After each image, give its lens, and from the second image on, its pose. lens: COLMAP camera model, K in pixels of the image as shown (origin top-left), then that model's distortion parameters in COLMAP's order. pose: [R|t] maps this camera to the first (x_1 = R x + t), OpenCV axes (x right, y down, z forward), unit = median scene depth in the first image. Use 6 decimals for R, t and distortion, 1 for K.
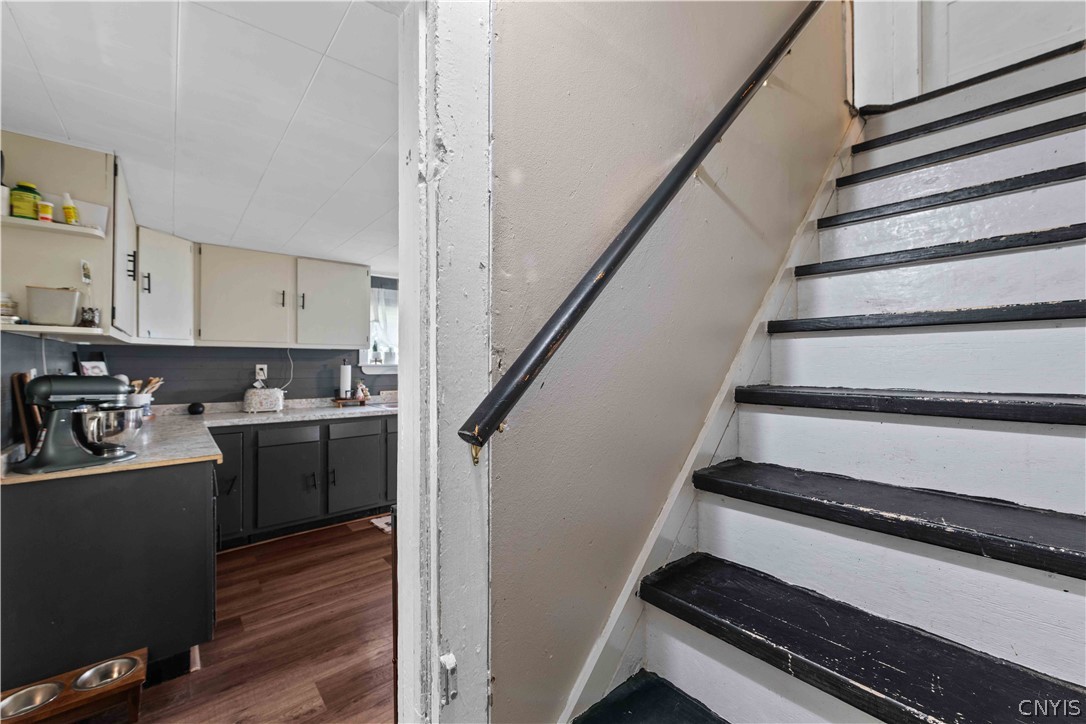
lens RADIAL K [[455.3, 0, 546.5], [0, 455.3, 362.2], [0, 0, 1]] dist [0.010881, -0.002954]
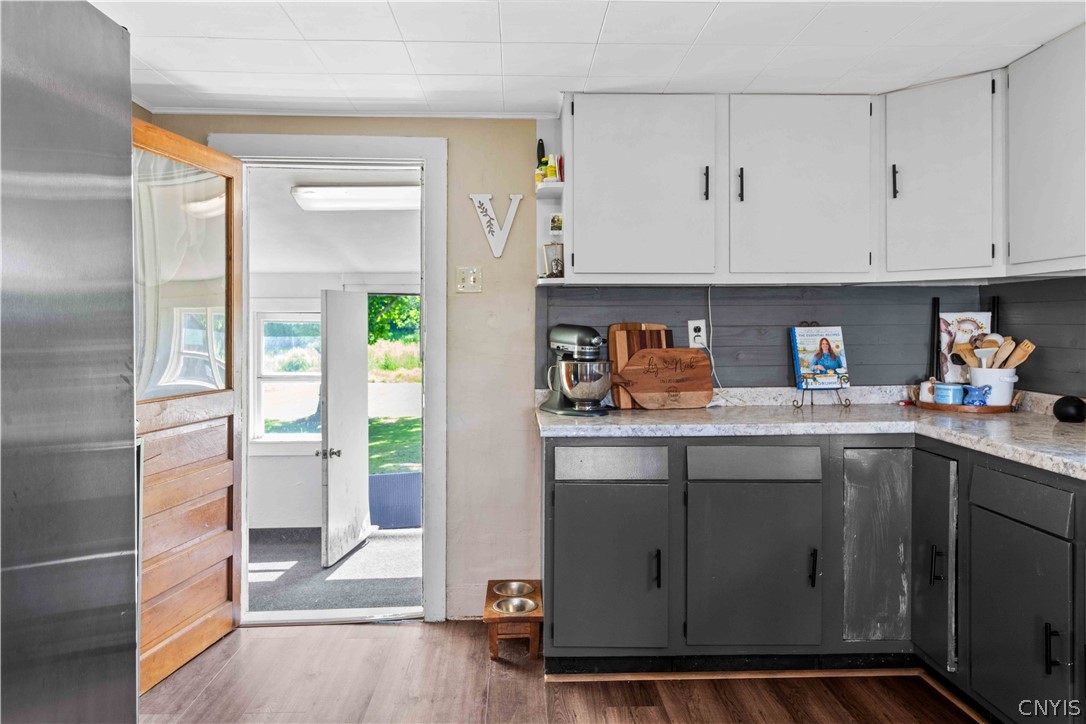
lens RADIAL K [[738.1, 0, 547.0], [0, 738.1, 331.1], [0, 0, 1]] dist [0.012111, -0.014607]
pose [[-0.621675, 0.001119, -0.783275, 0.154336], [-0.002246, 0.999992, 0.003211, 0.019579], [0.783272, 0.003755, -0.621667, 1.004979]]
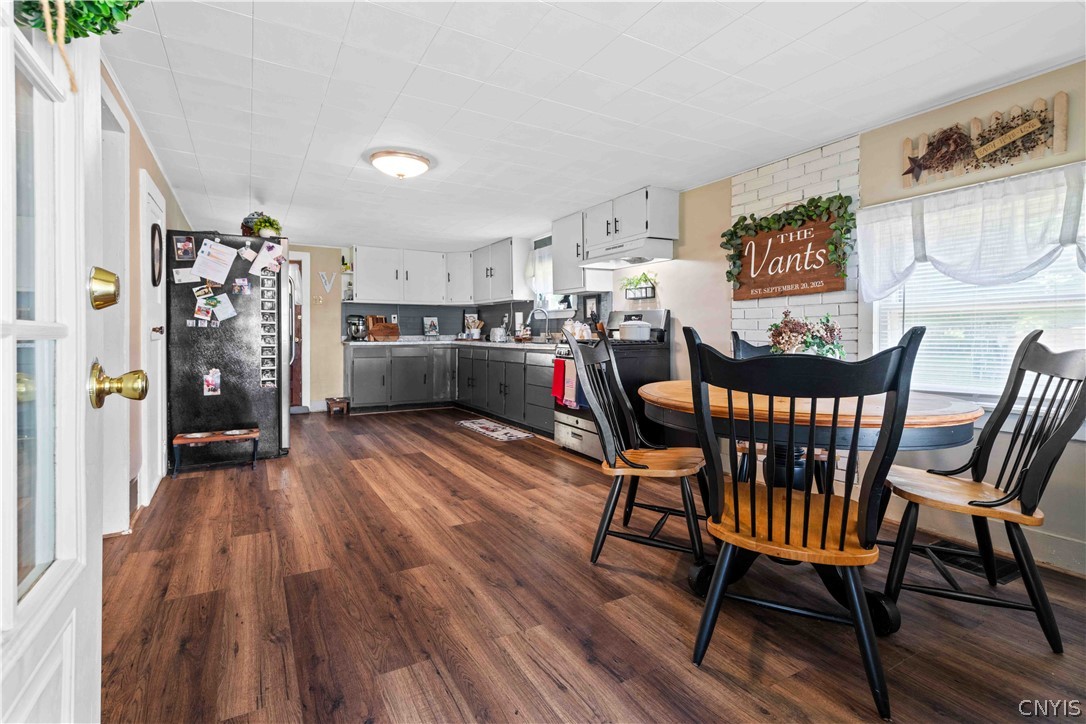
lens RADIAL K [[503.5, 0, 543.1], [0, 503.5, 342.0], [0, 0, 1]] dist [0.000189, -0.000268]
pose [[-0.184685, 0.014069, -0.982697, 1.181372], [-0.005331, 0.999868, 0.015317, 0.082597], [0.982783, 0.008068, -0.184586, 1.533528]]
